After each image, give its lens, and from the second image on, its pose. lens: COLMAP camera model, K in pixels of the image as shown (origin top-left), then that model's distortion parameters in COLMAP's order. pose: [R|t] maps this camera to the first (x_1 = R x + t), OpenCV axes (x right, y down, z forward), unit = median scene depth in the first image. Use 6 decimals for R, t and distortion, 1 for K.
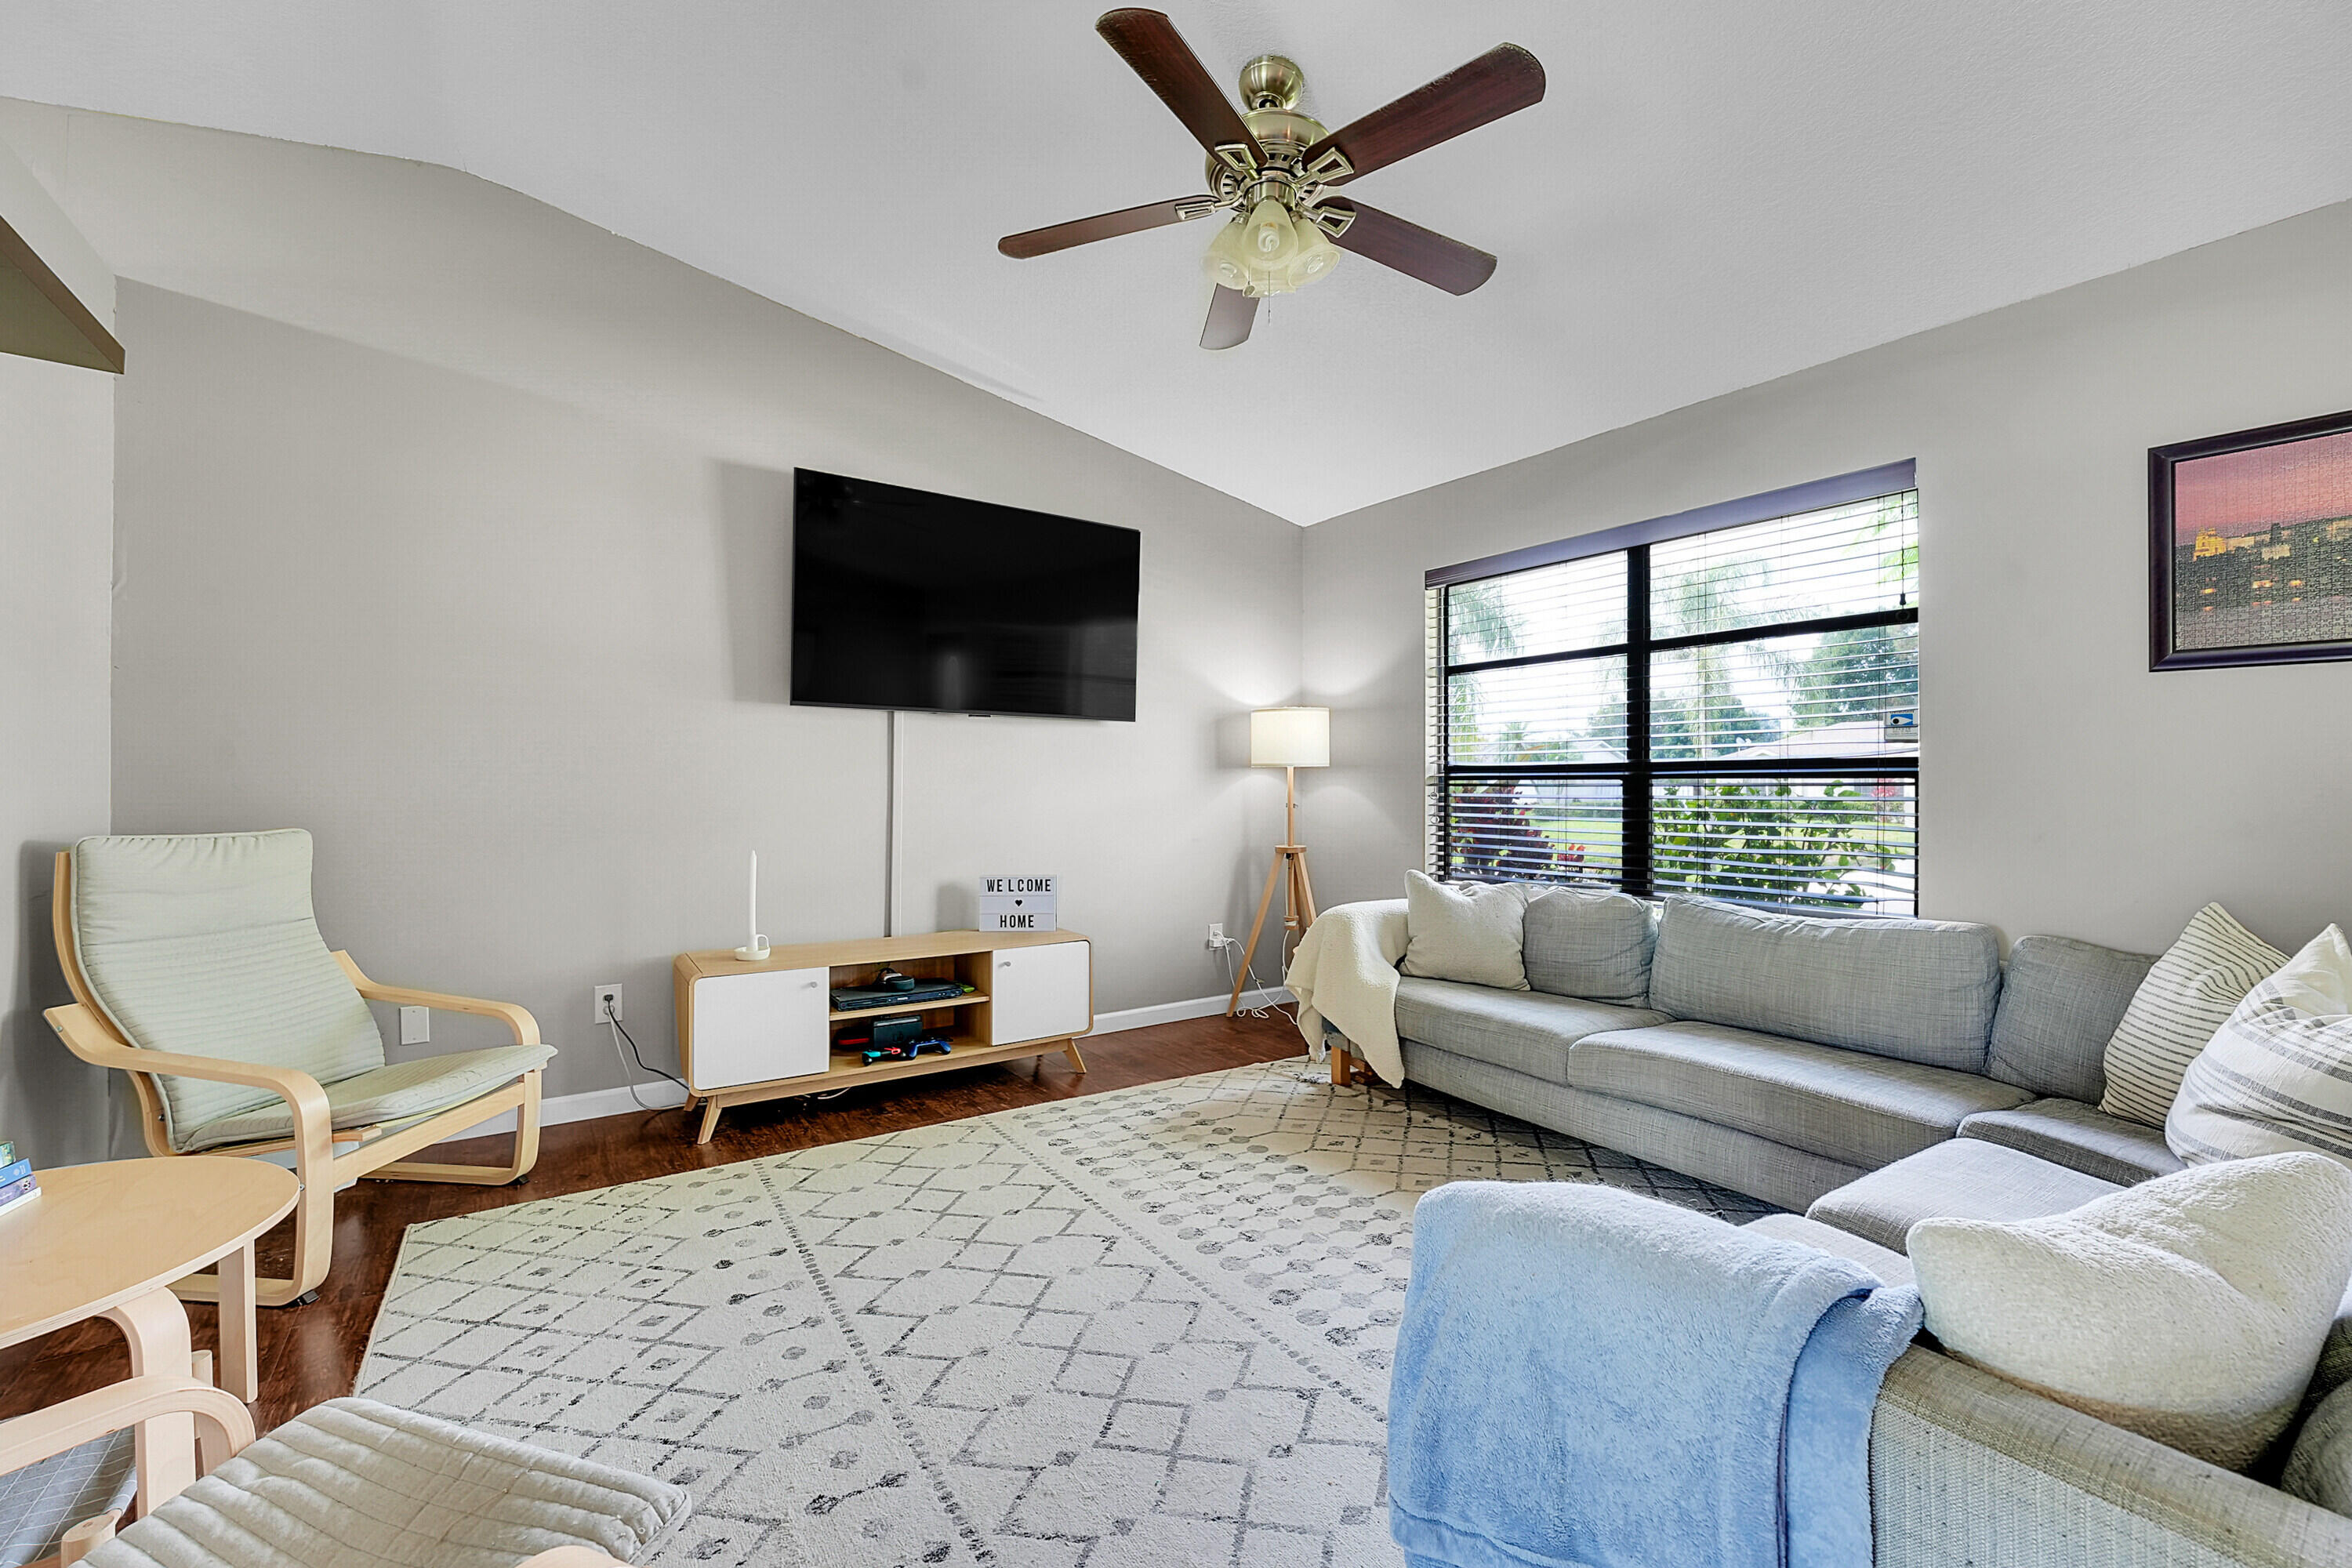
lens RADIAL K [[960.5, 0, 1176.0], [0, 960.5, 784.0], [0, 0, 1]] dist [-0.018074, -0.000218]
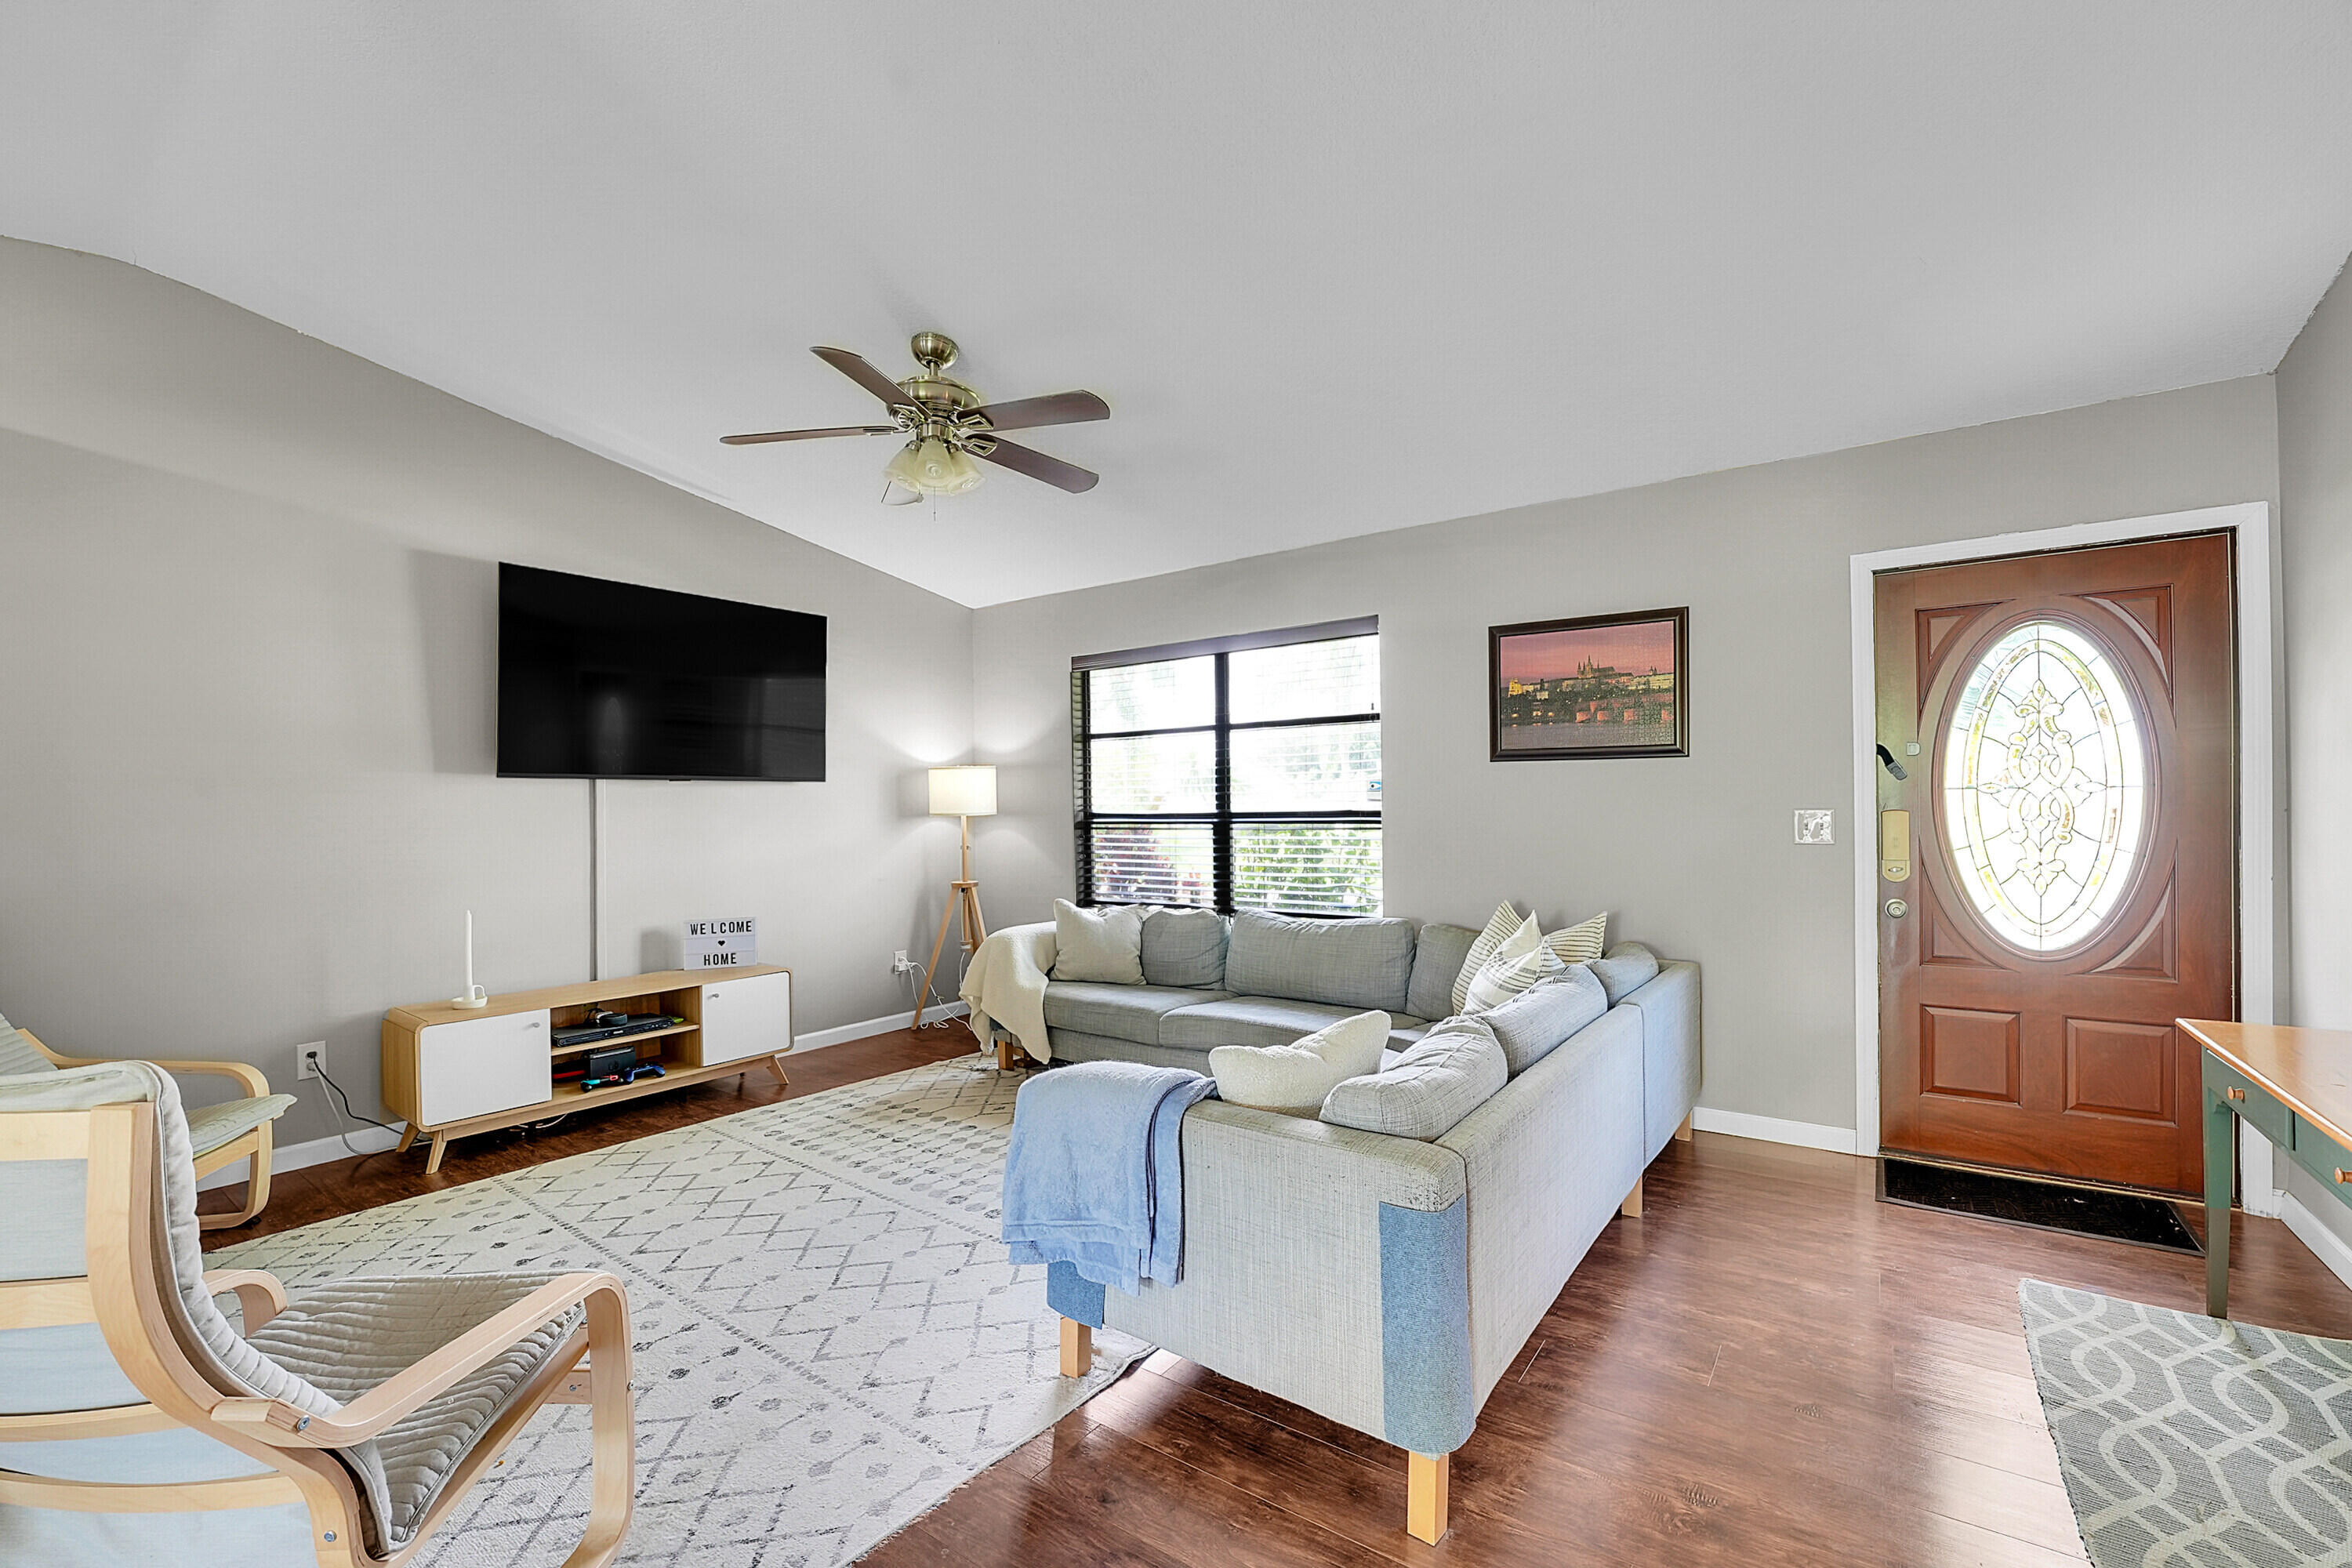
lens RADIAL K [[977.1, 0, 1206.6], [0, 977.1, 811.0], [0, 0, 1]] dist [-0.018267, 0.000102]
pose [[0.939011, -0.016472, 0.343493, -0.019405], [0.013994, 0.999855, 0.009691, -0.044571], [-0.343602, -0.004293, 0.939105, -0.349282]]
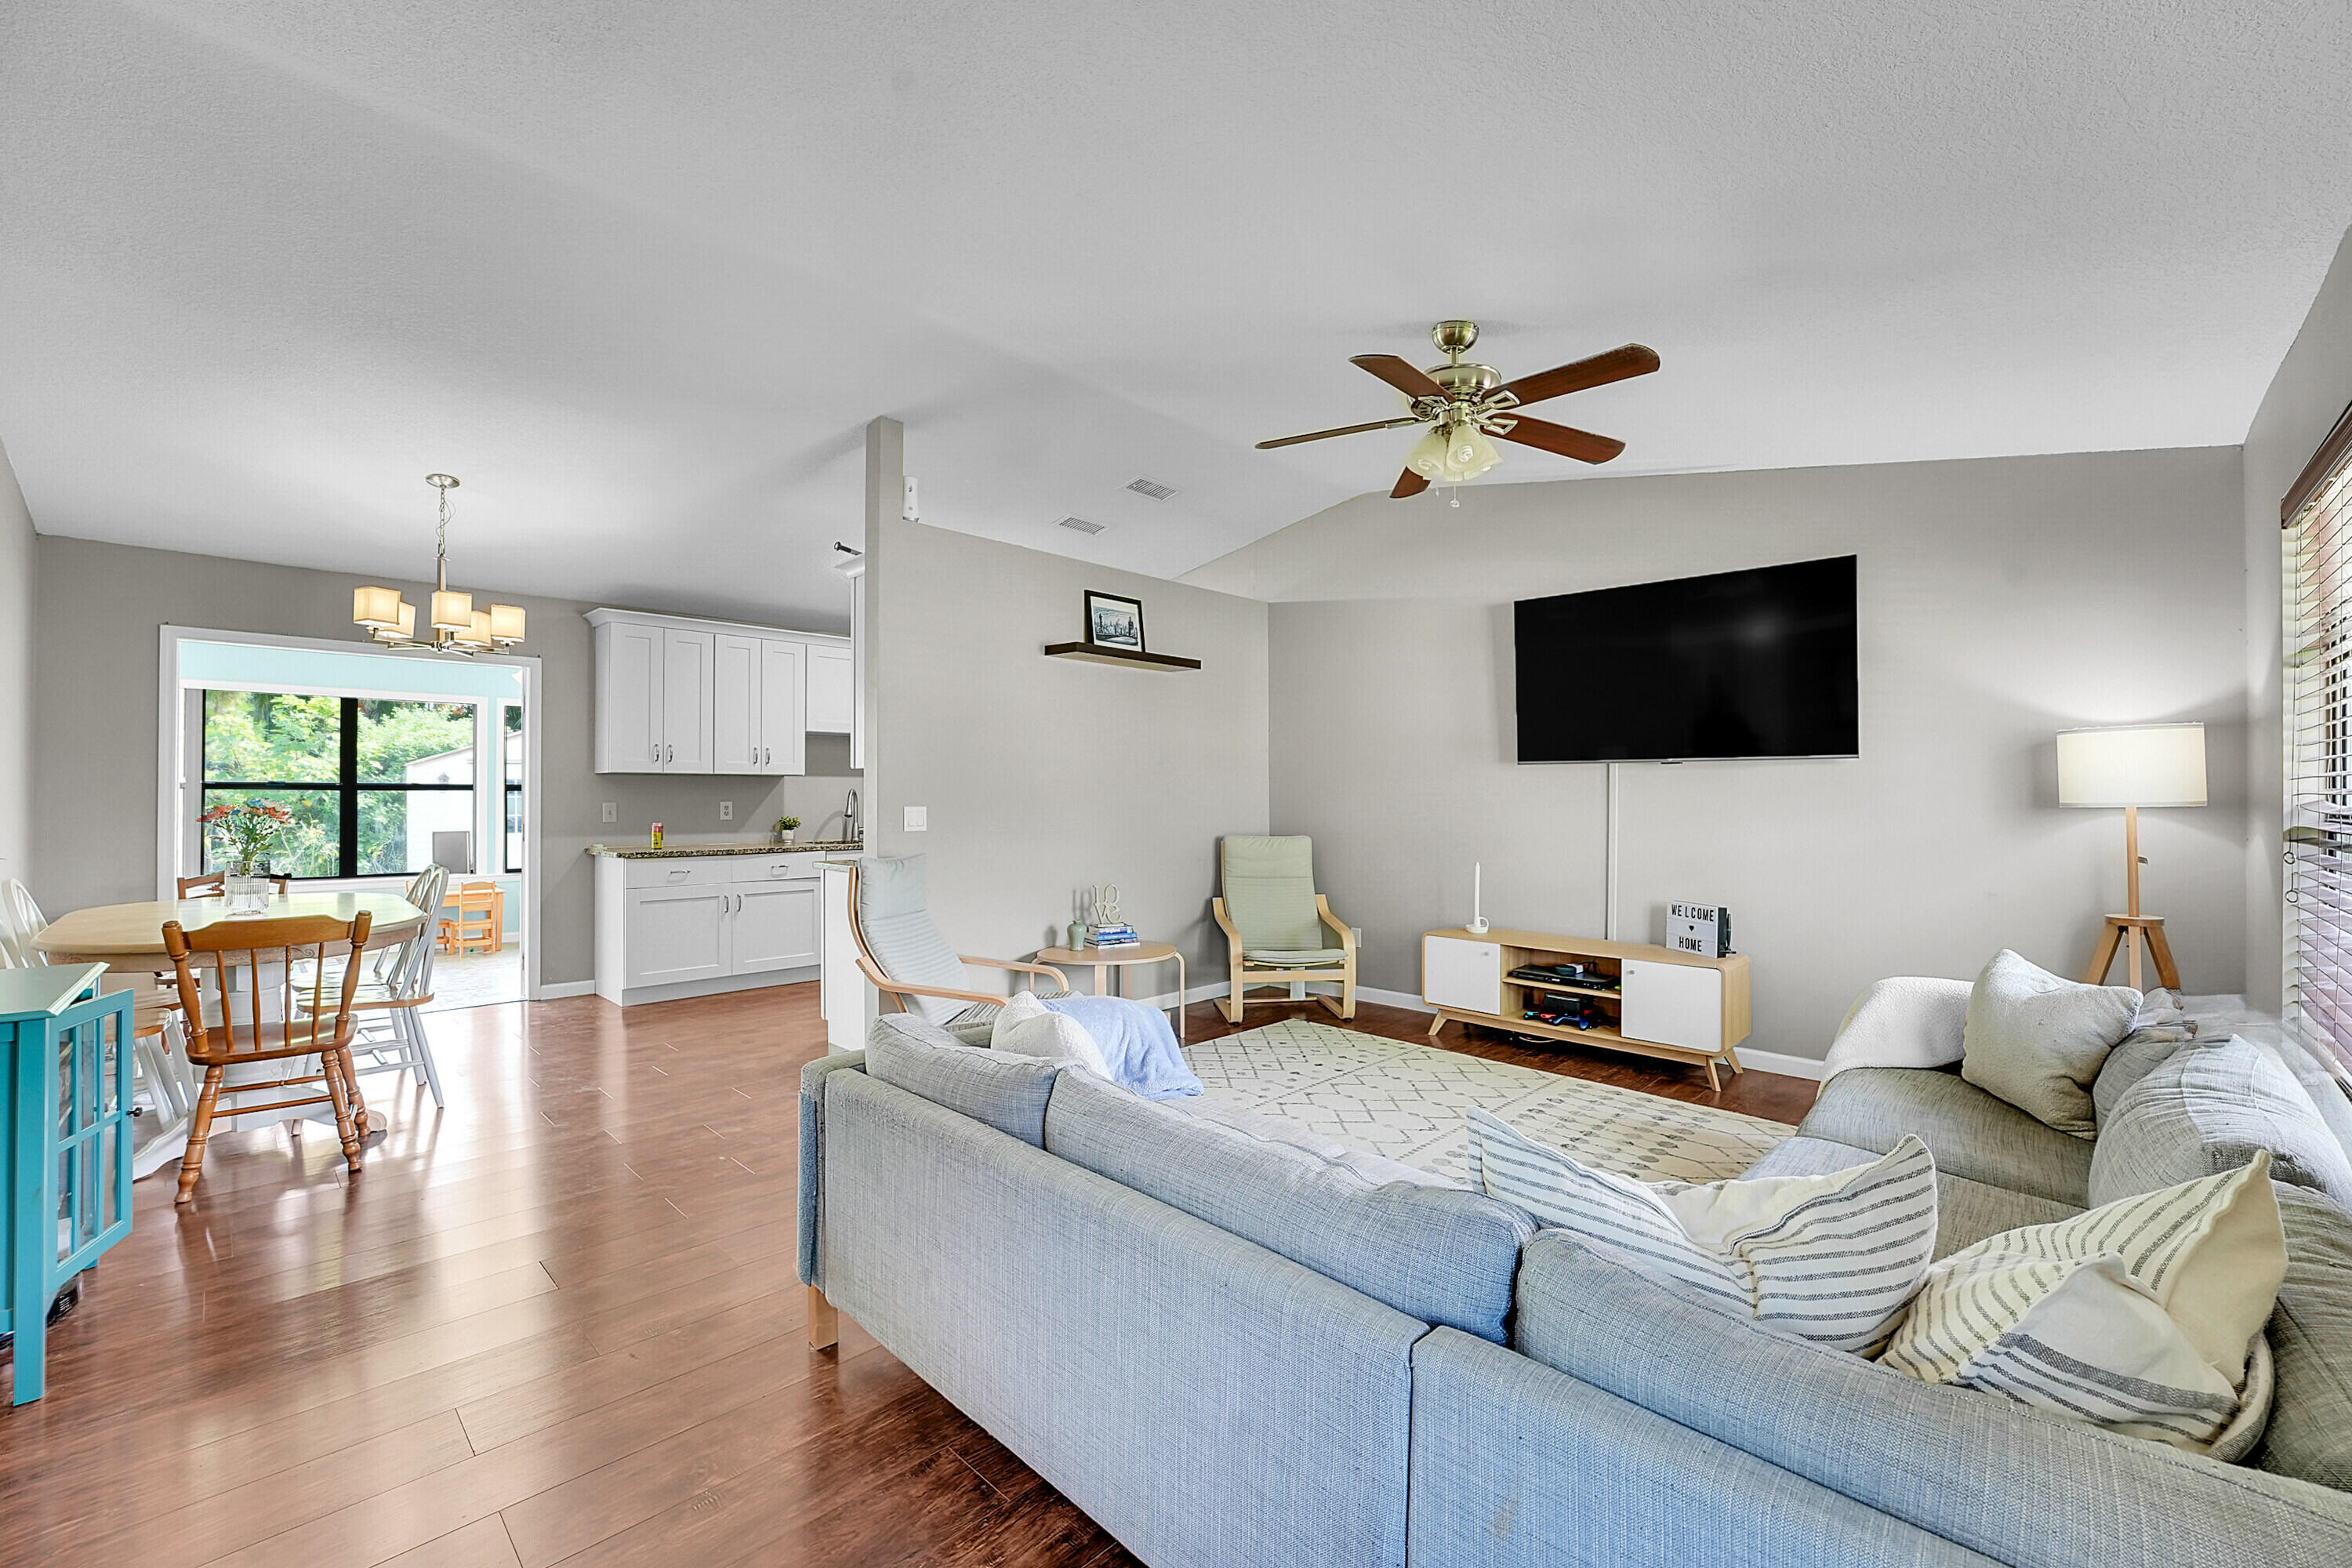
lens RADIAL K [[979.6, 0, 1176.0], [0, 979.6, 784.0], [0, 0, 1]] dist [-0.019308, -0.000053]
pose [[0.191278, -0.007084, -0.981510, 1.013632], [-0.002753, 0.999966, -0.007754, -0.041223], [0.981532, 0.004185, 0.191252, 0.223832]]
